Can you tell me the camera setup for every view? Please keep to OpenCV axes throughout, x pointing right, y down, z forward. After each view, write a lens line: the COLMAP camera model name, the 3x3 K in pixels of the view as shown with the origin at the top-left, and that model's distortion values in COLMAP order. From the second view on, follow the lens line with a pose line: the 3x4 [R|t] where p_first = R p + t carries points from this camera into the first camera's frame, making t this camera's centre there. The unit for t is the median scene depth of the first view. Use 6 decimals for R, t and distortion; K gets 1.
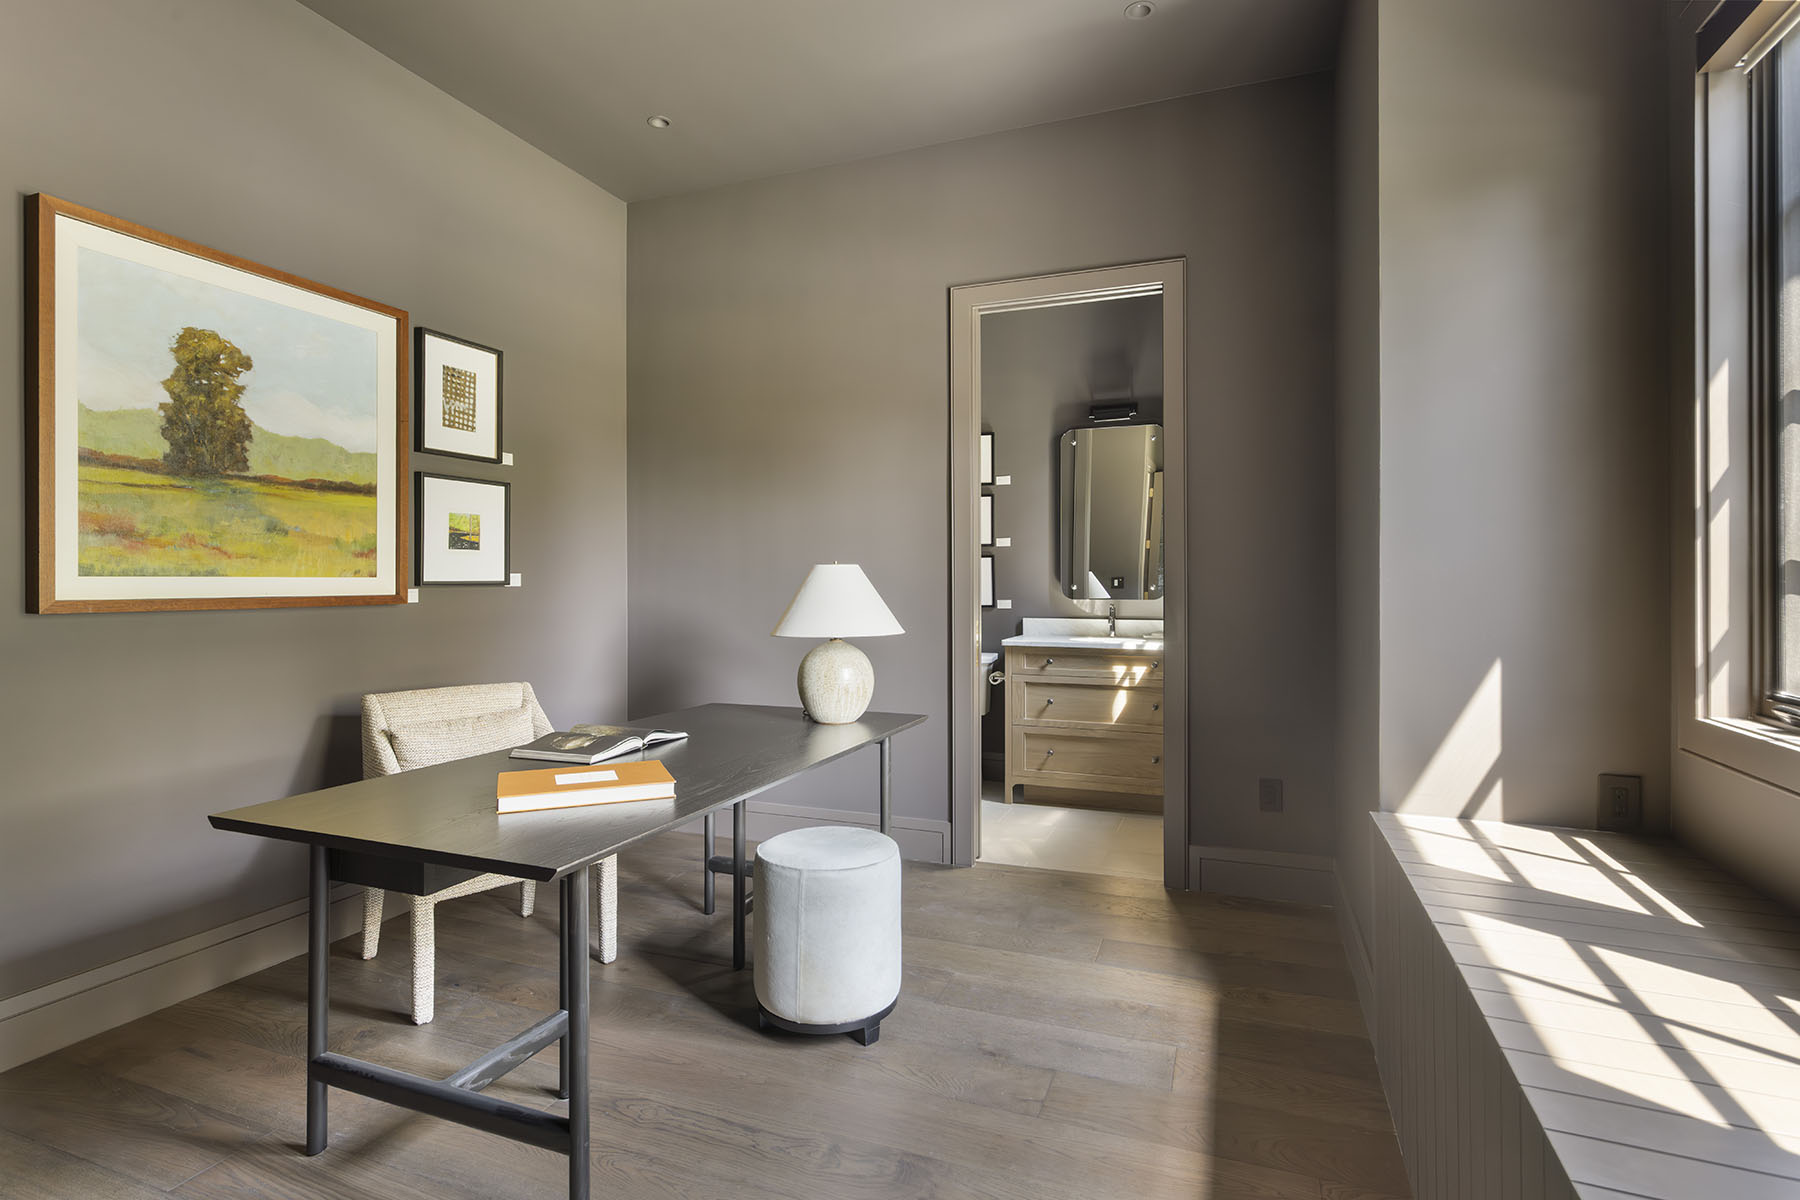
lens RADIAL K [[905.6, 0, 899.7], [0, 905.6, 589.5], [0, 0, 1]] dist [0.001089, 0.000012]
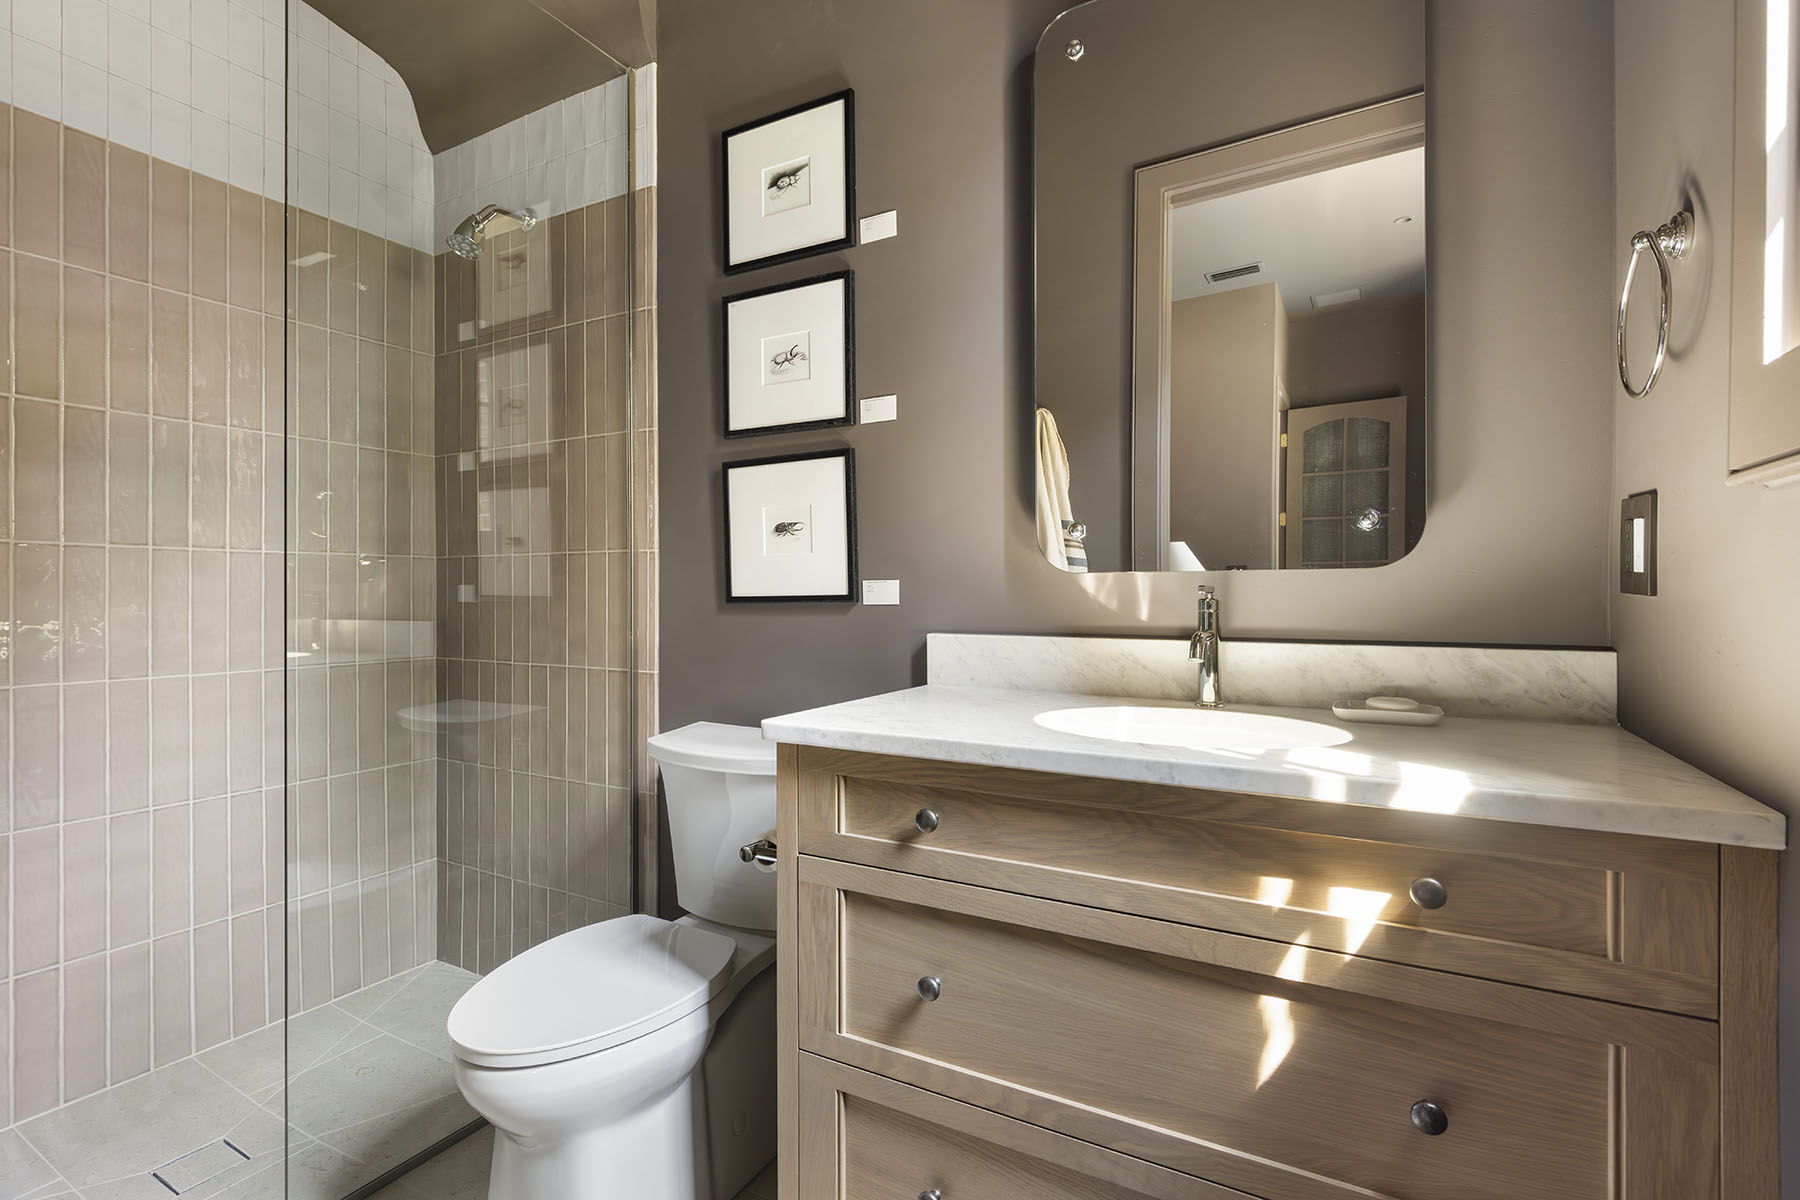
lens RADIAL K [[843.7, 0, 895.9], [0, 843.7, 605.1], [0, 0, 1]] dist [-0.003401, -0.000109]
pose [[0.990786, 0.005355, -0.135331, 0.182685], [-0.006965, 0.999910, -0.011429, 0.027309], [0.135258, 0.012266, 0.990735, 0.771845]]
